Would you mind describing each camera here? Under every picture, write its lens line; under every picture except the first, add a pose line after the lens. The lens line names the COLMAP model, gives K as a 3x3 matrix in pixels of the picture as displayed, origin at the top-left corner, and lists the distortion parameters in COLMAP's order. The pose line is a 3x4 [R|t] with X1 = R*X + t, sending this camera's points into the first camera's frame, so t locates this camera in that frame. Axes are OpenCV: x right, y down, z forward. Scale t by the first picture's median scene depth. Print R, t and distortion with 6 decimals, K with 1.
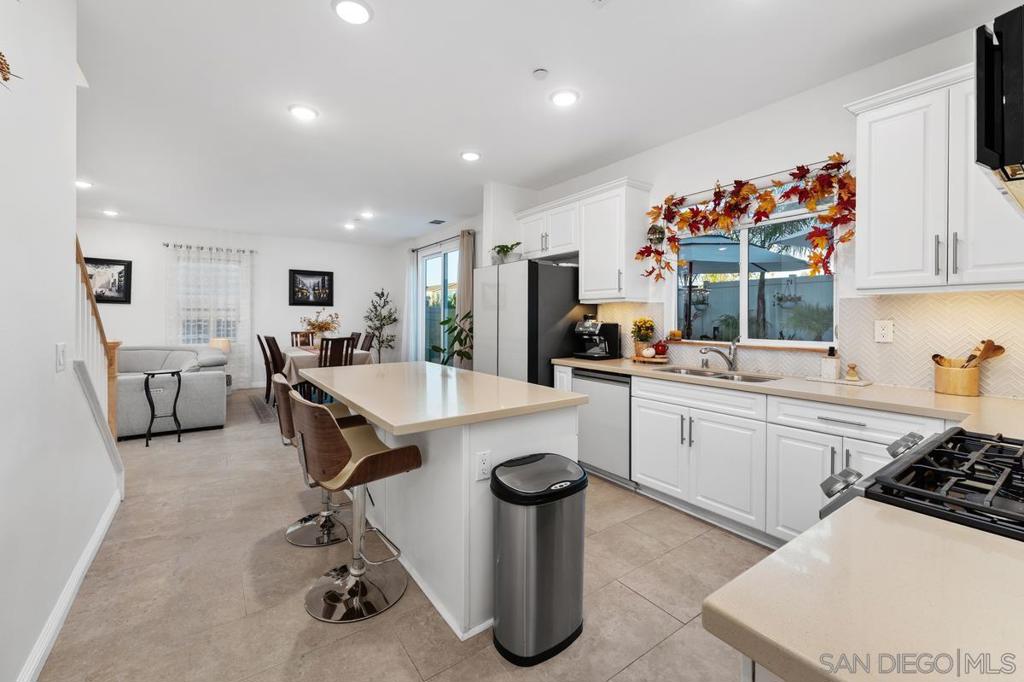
lens RADIAL K [[423.5, 0, 508.7], [0, 423.5, 316.9], [0, 0, 1]] dist [0.002654, 0.000164]
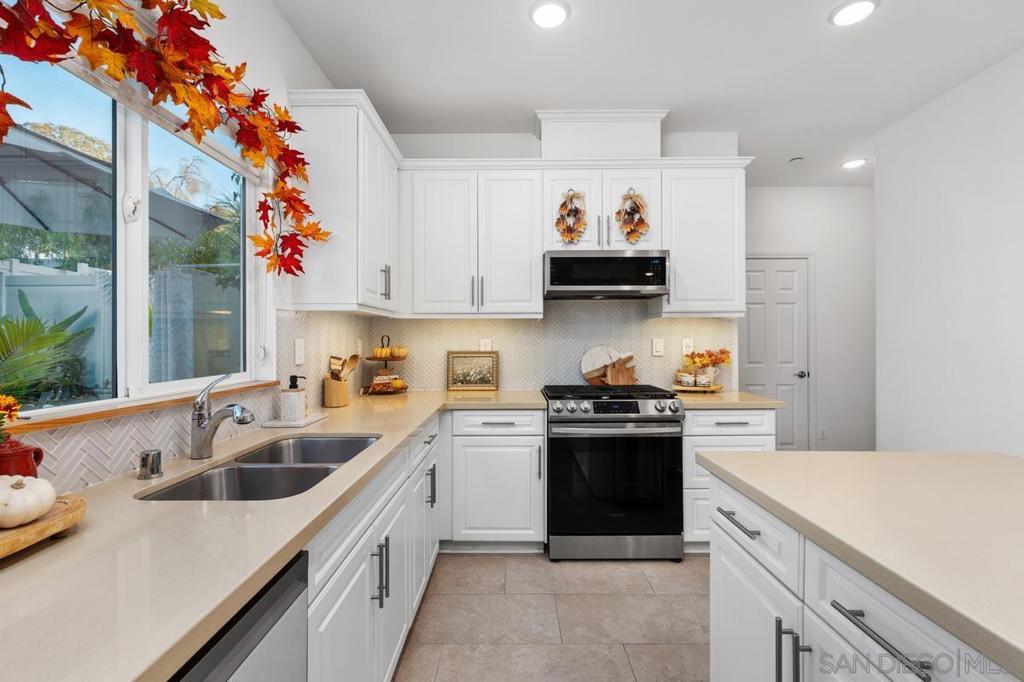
lens RADIAL K [[458.2, 0, 512.3], [0, 458.2, 336.0], [0, 0, 1]] dist [-0.000057, -0.000049]
pose [[-0.812244, 0.003759, 0.583305, 0.004311], [0.000260, 0.999981, -0.006082, 0.005471], [-0.583317, -0.004788, -0.812230, 1.008872]]
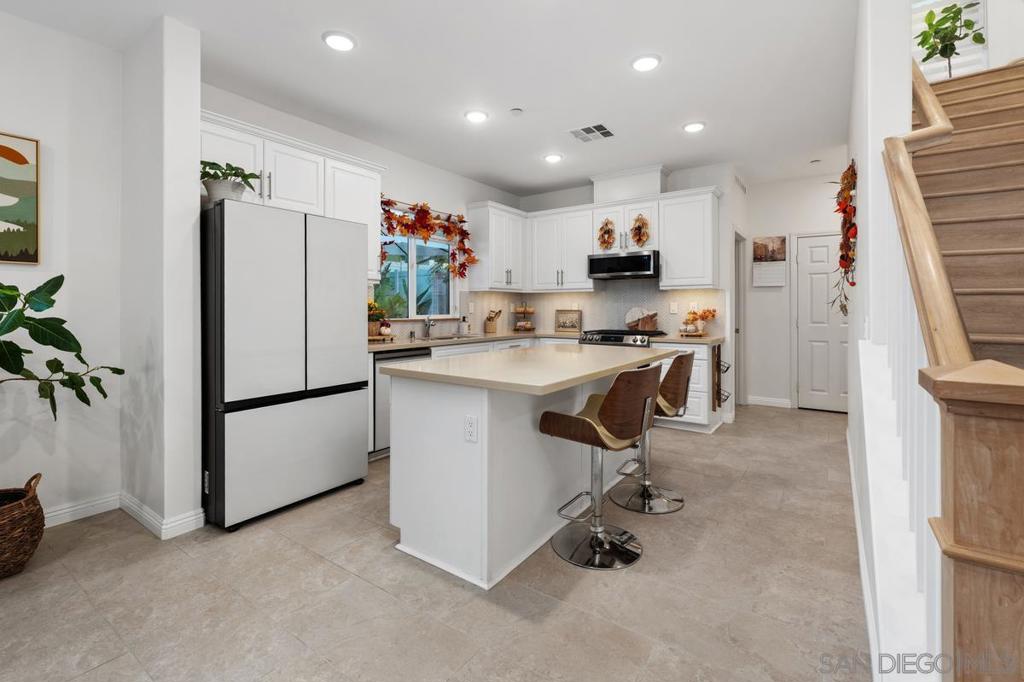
lens RADIAL K [[454.5, 0, 512.9], [0, 454.5, 307.8], [0, 0, 1]] dist [0.000084, -0.000092]
pose [[-0.338066, -0.000665, 0.941122, -0.878745], [-0.000576, 1.000000, 0.000499, 0.022013], [-0.941122, -0.000373, -0.338066, 1.056454]]
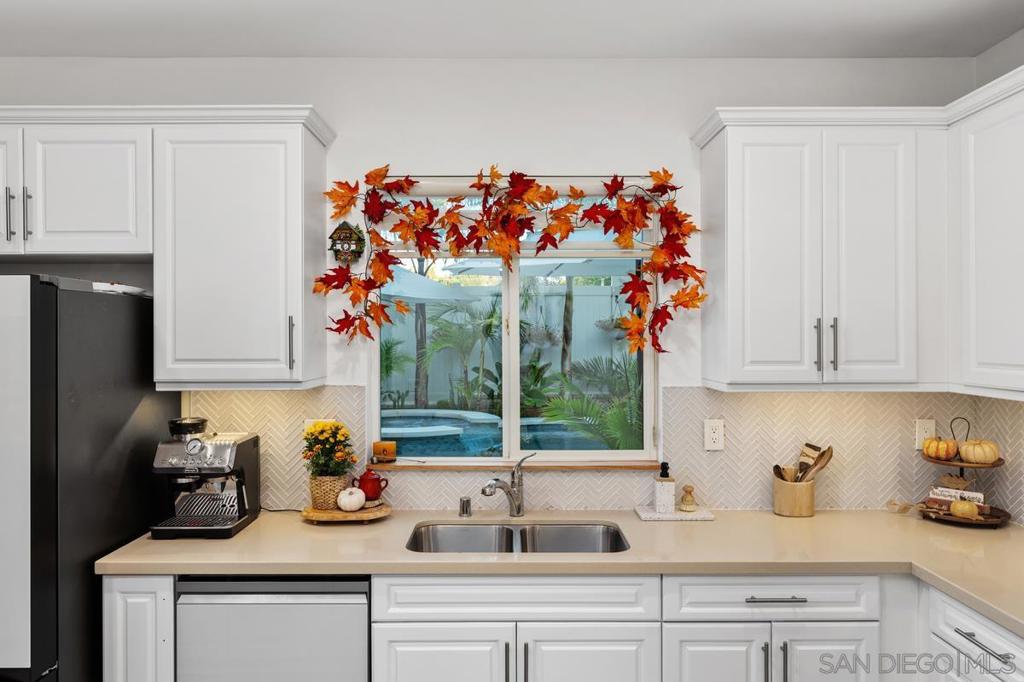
lens RADIAL K [[685.0, 0, 511.2], [0, 685.0, 337.0], [0, 0, 1]] dist [0.004770, 0.001884]
pose [[0.574803, -0.002265, 0.818289, -0.173826], [0.003075, 0.999995, 0.000608, -0.089707], [-0.818286, 0.002167, 0.574807, 0.414770]]
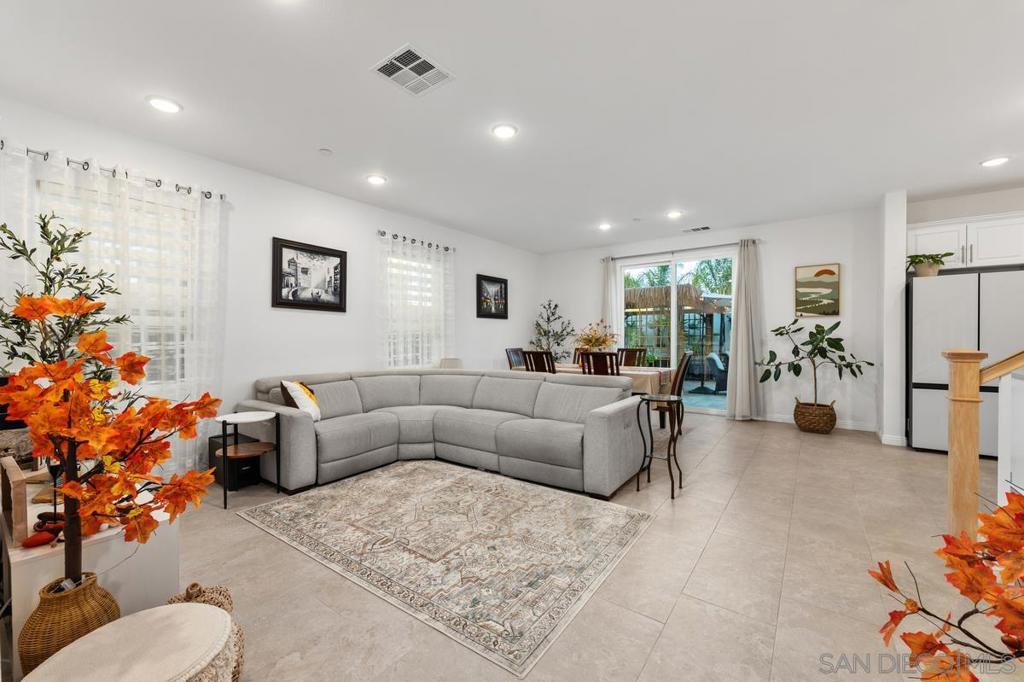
lens RADIAL K [[415.4, 0, 509.5], [0, 415.4, 342.4], [0, 0, 1]] dist [0.003297, 0.000401]
pose [[0.947660, -0.011662, 0.319069, -1.585347], [0.007059, 0.999854, 0.015580, 0.020699], [-0.319204, -0.012513, 0.947604, 0.462067]]
